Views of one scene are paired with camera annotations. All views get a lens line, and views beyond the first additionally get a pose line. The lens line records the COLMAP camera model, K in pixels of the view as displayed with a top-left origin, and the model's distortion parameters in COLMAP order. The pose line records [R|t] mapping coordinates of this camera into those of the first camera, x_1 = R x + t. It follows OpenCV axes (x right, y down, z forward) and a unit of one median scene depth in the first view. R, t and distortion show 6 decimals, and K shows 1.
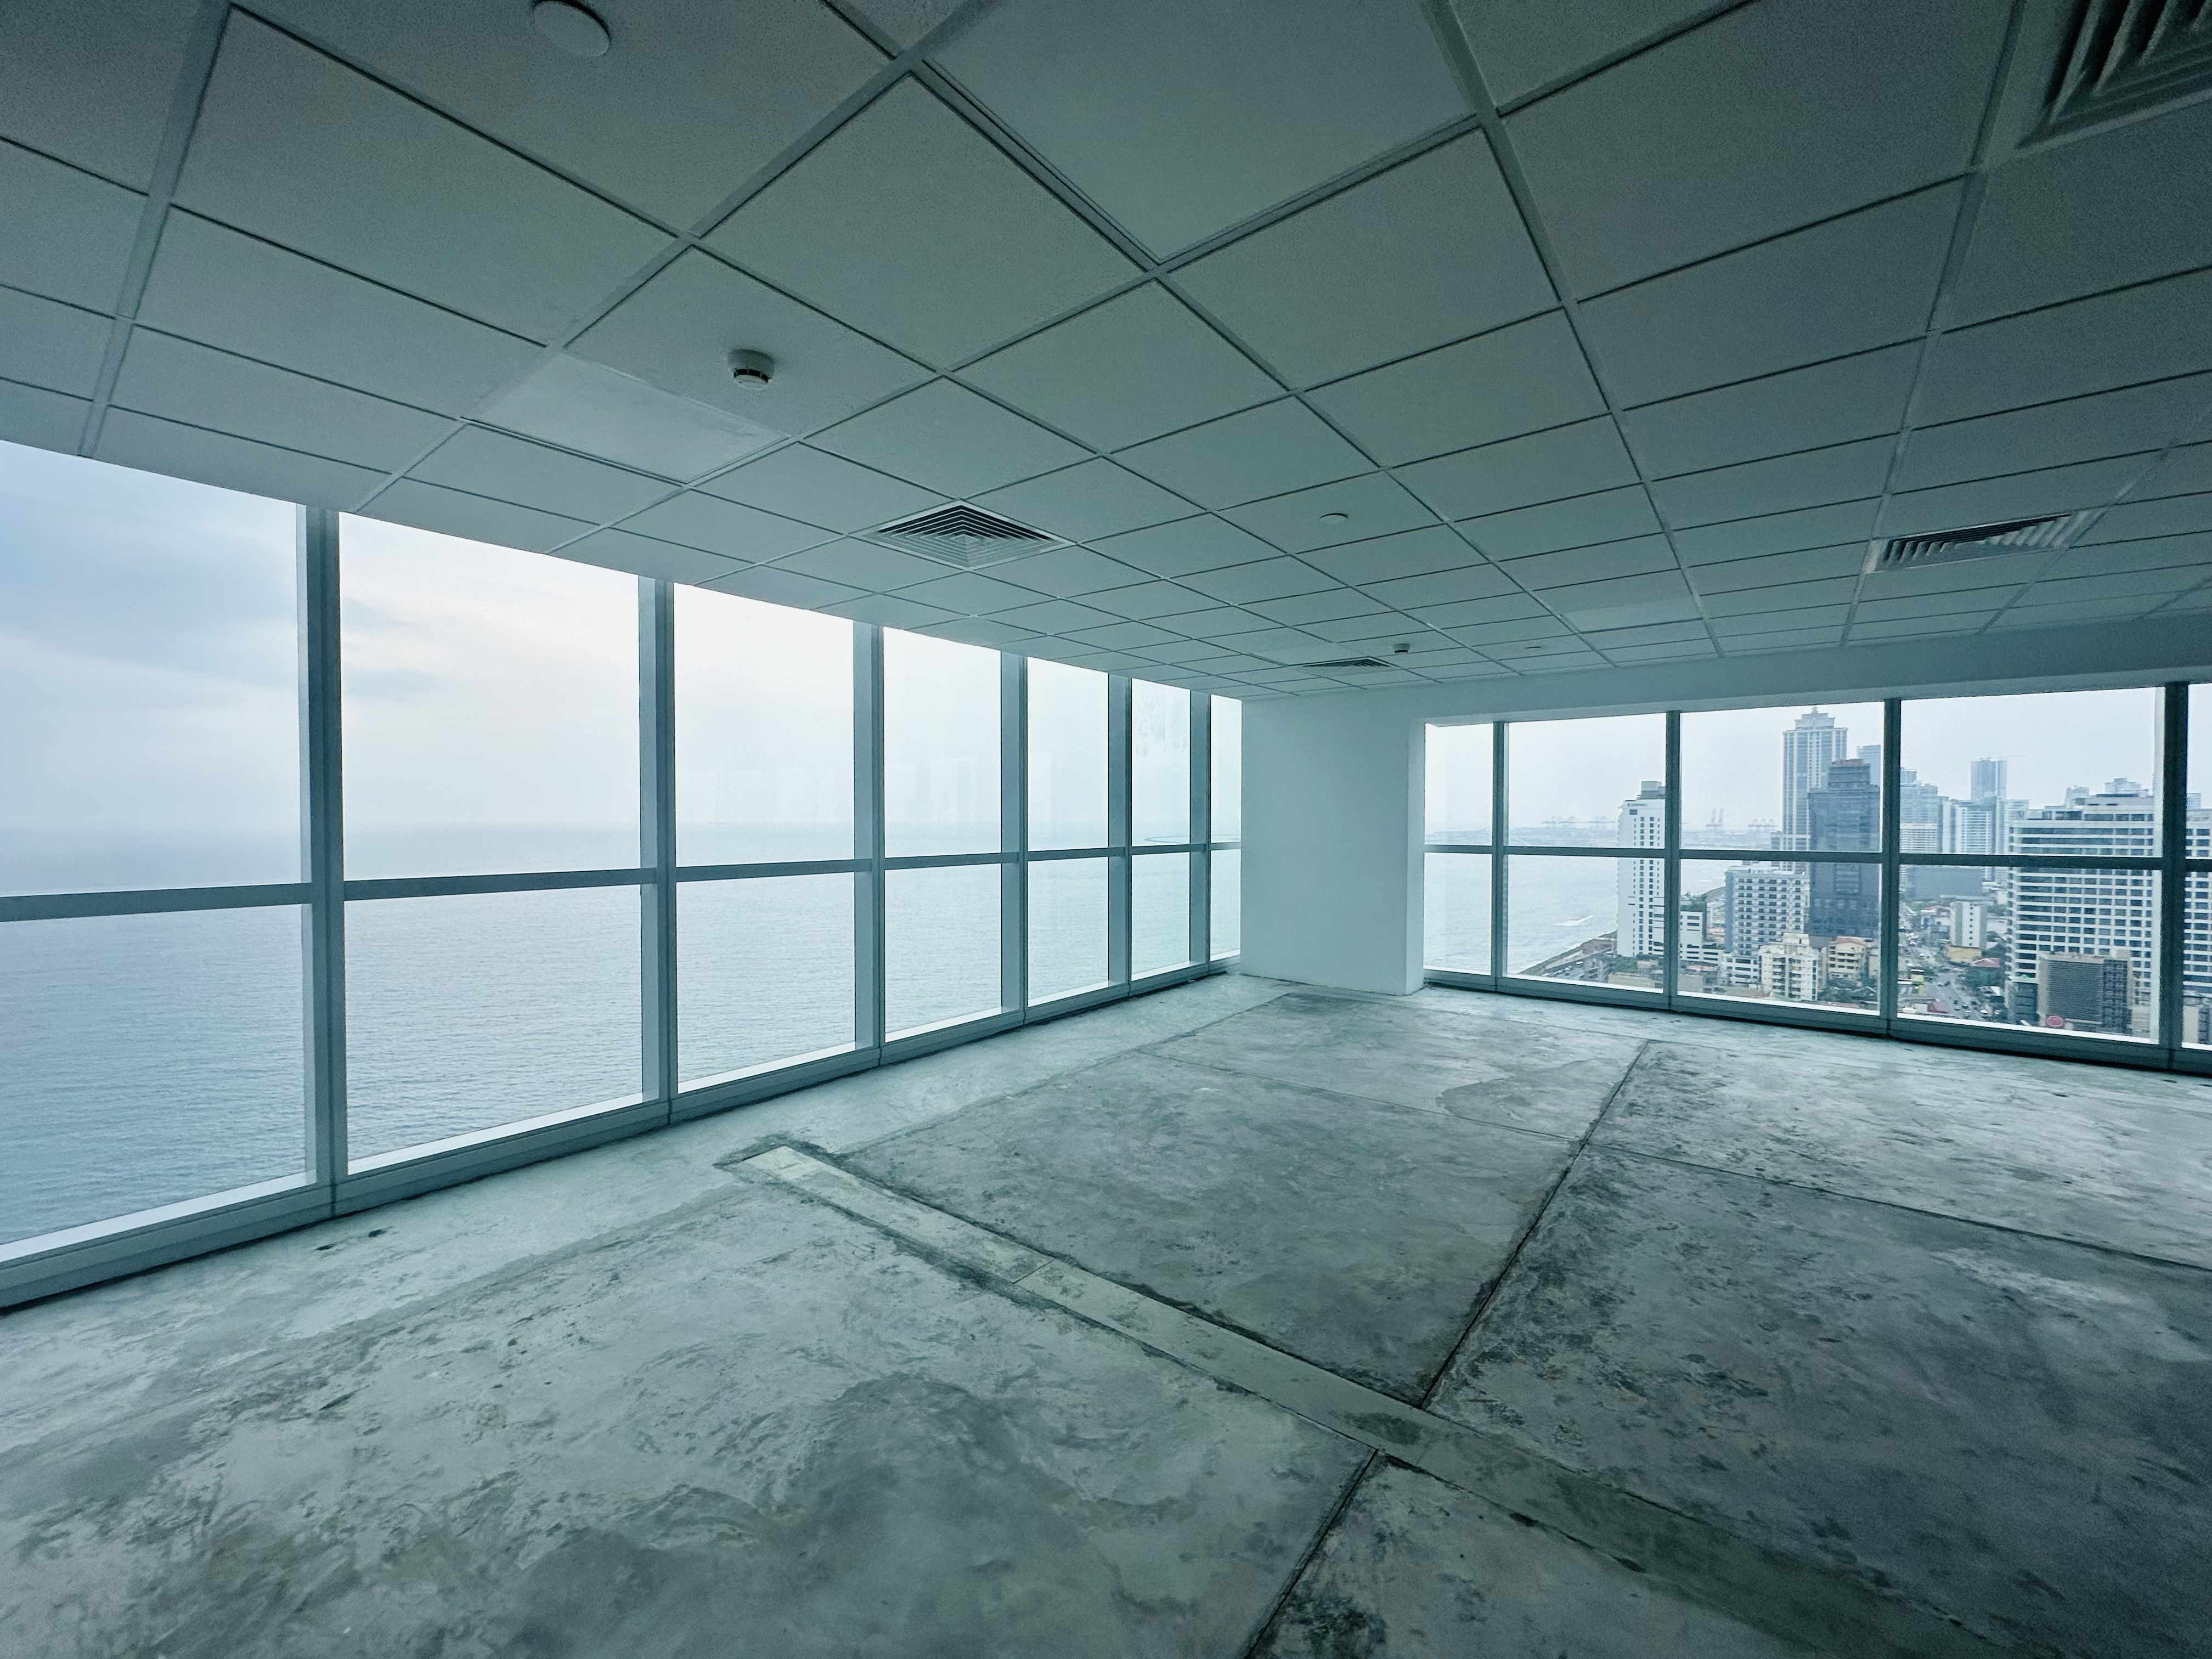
lens RADIAL K [[885.7, 0, 1095.6], [0, 885.7, 829.7], [0, 0, 1]] dist [-0.002869, 0.001007]
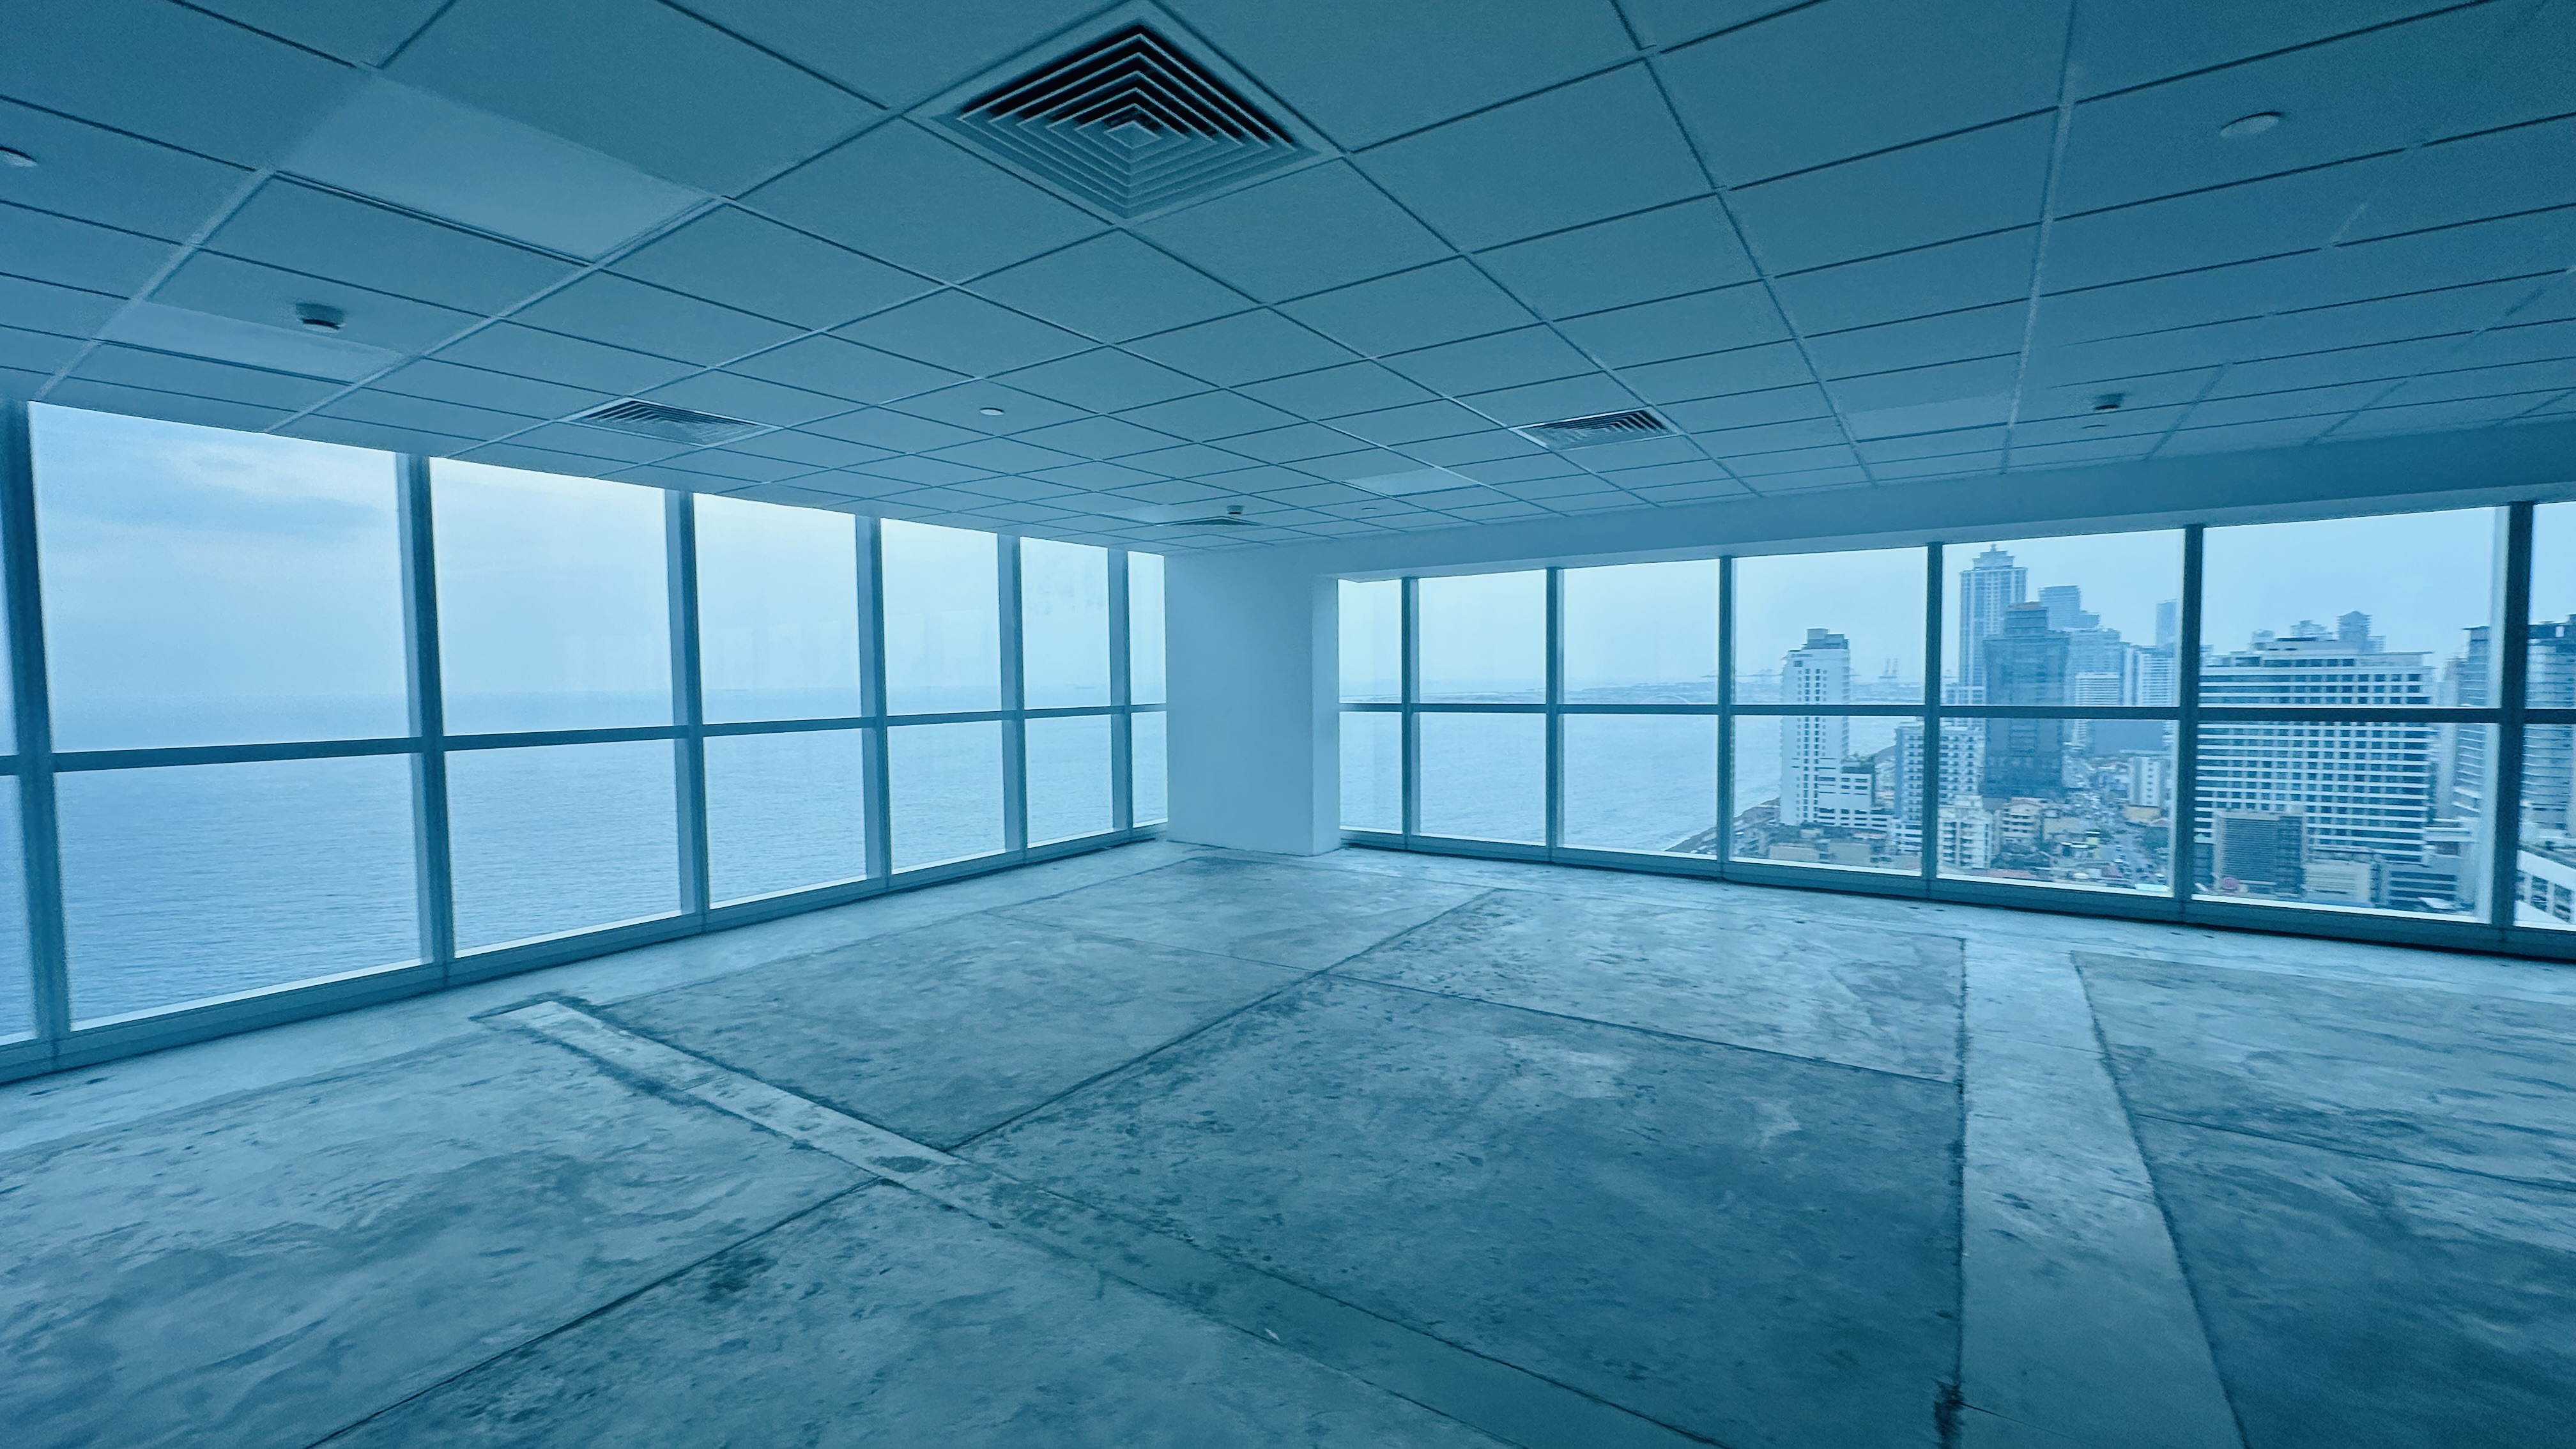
lens RADIAL K [[1036.4, 0, 1273.6], [0, 1036.4, 735.9], [0, 0, 1]] dist [-0.003278, 0.001377]
pose [[0.997094, -0.017453, 0.074151, 0.389915], [0.014249, 0.998951, 0.043523, 0.004266], [-0.074833, -0.042340, 0.996297, -0.251206]]
